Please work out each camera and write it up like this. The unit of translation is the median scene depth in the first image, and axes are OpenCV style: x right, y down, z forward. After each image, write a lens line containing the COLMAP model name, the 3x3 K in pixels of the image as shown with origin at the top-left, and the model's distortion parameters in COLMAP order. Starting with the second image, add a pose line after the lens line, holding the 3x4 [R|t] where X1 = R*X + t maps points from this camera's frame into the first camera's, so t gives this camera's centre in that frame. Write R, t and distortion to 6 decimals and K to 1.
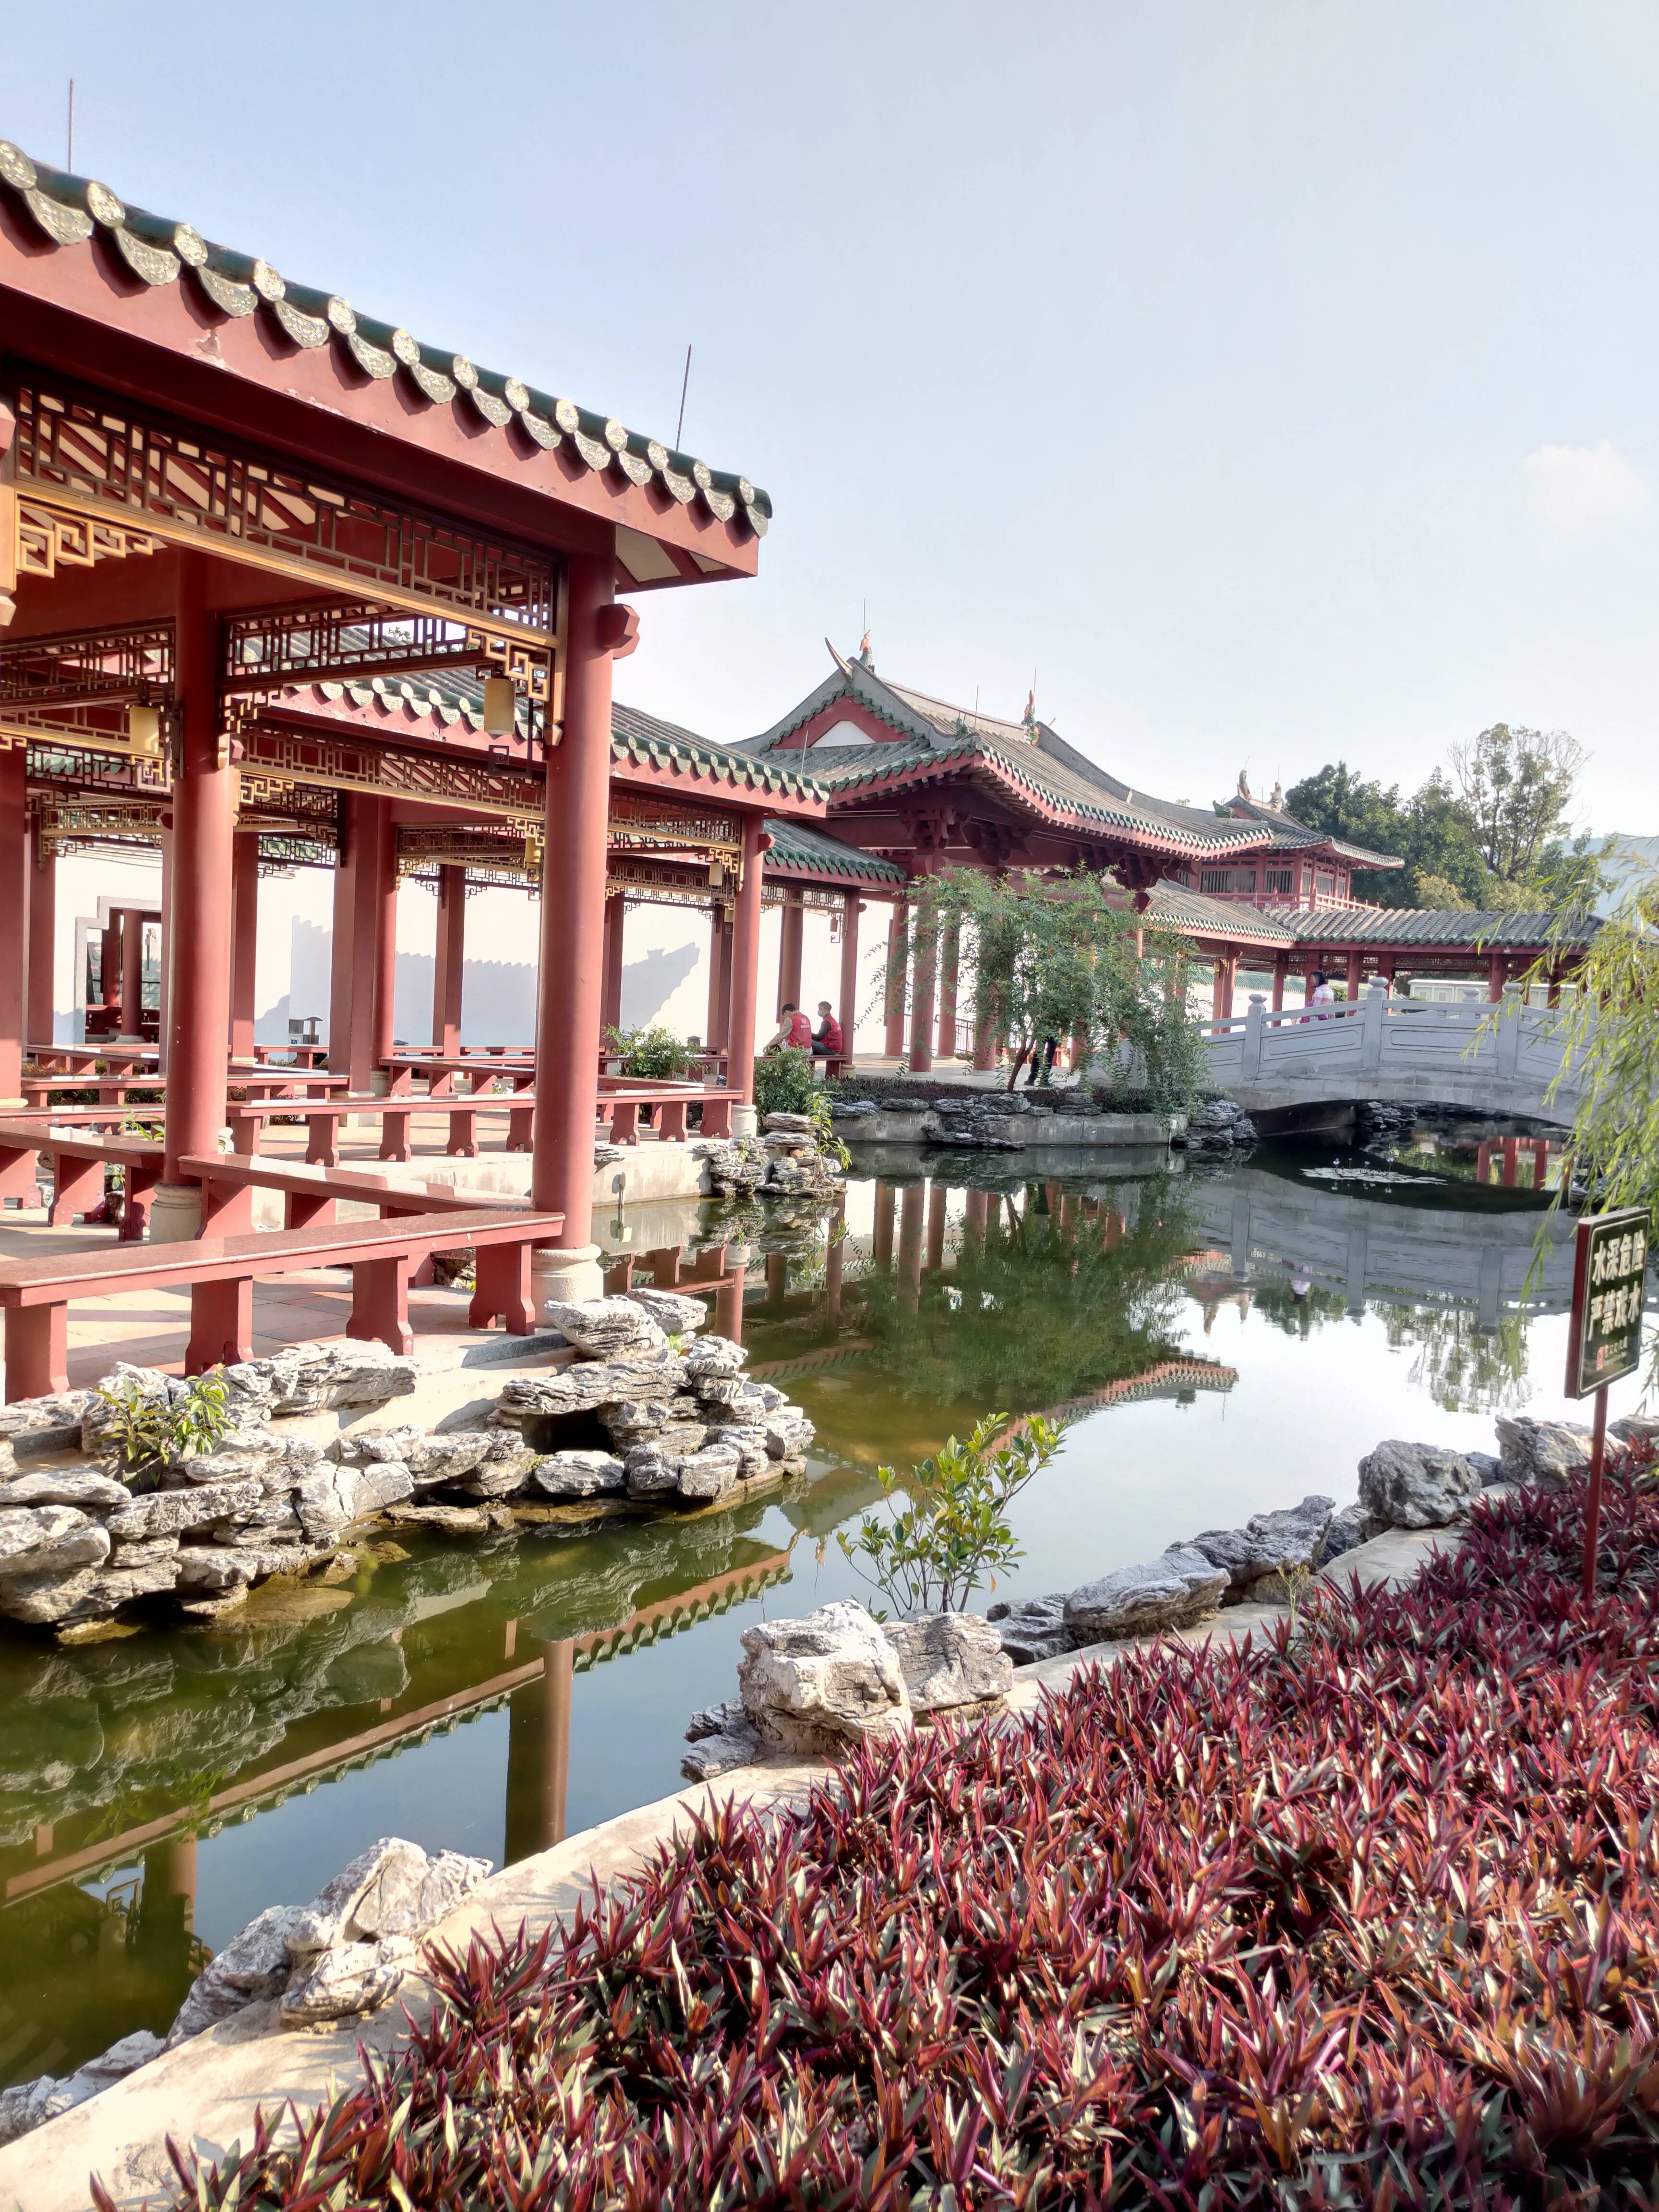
lens RADIAL K [[1709.4, 0, 829.5], [0, 1709.4, 1106.0], [0, 0, 1]] dist [0.034408, 0.001169]
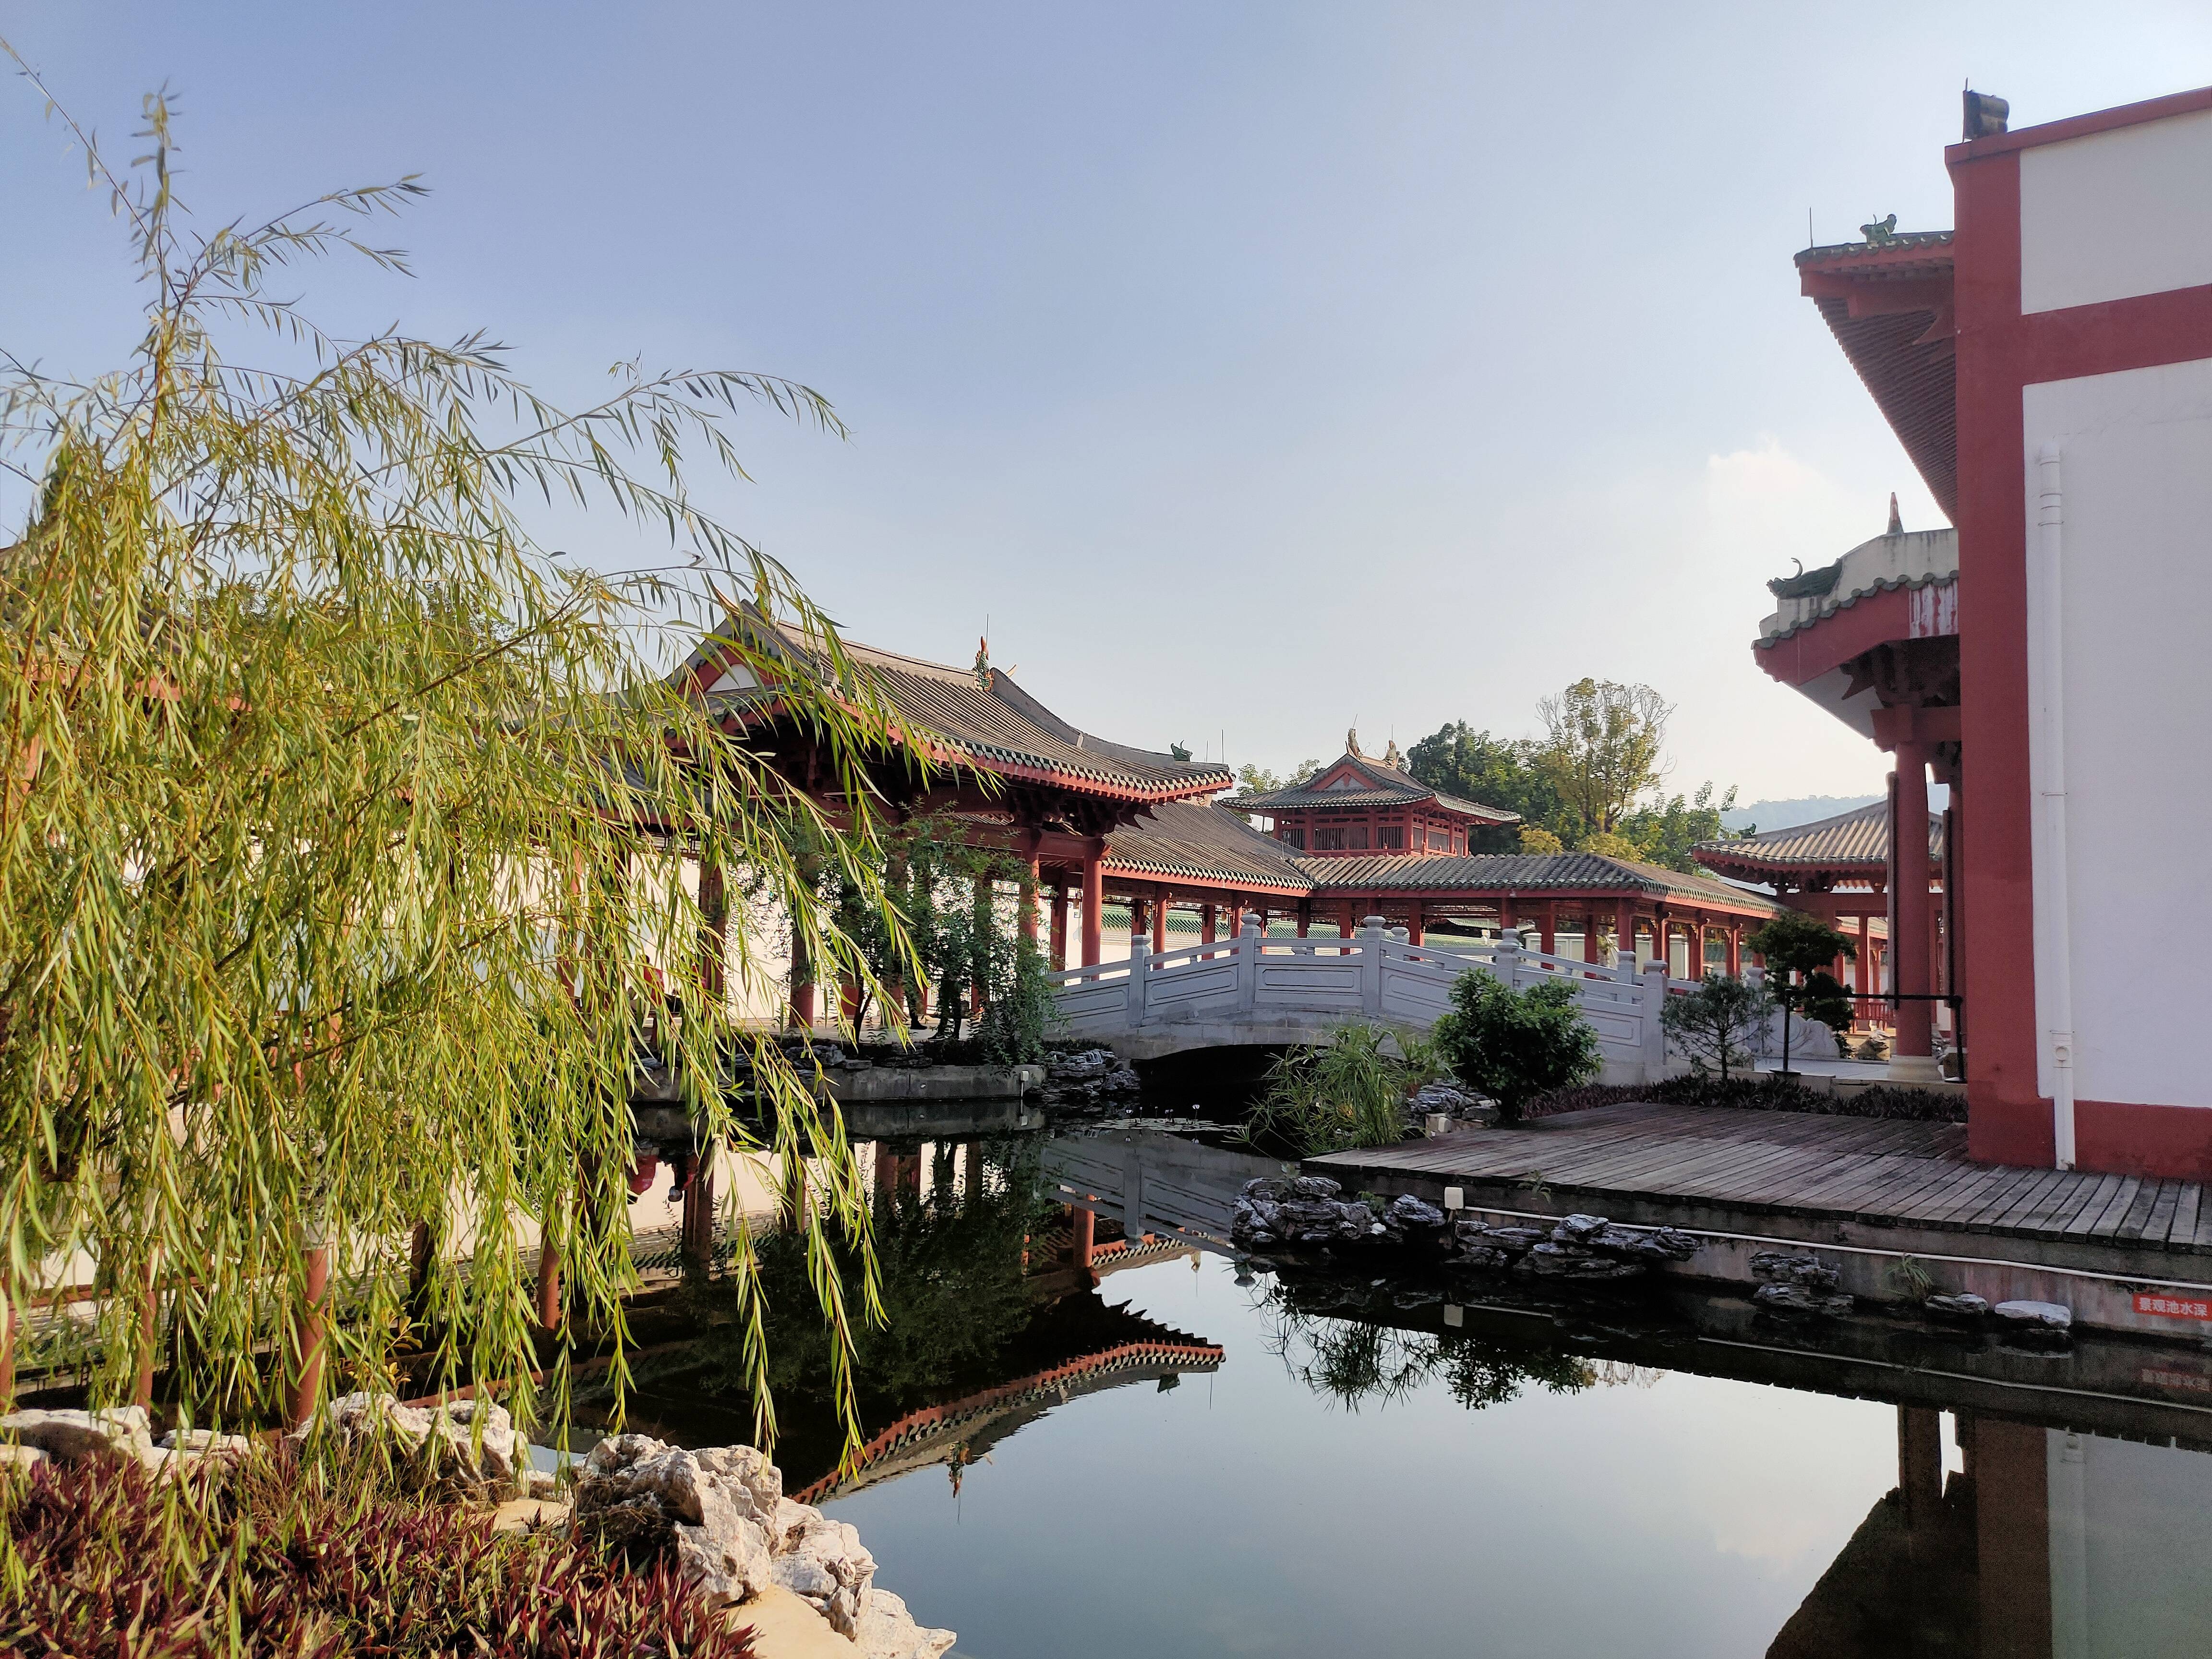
lens RADIAL K [[1709.4, 0, 1106.0], [0, 1709.4, 829.5], [0, 0, 1]] dist [0.034408, 0.001169]
pose [[0.999336, -0.019448, 0.030799, 0.098660], [0.023681, 0.989343, -0.143663, 0.005726], [-0.027677, 0.144297, 0.989147, 0.028291]]
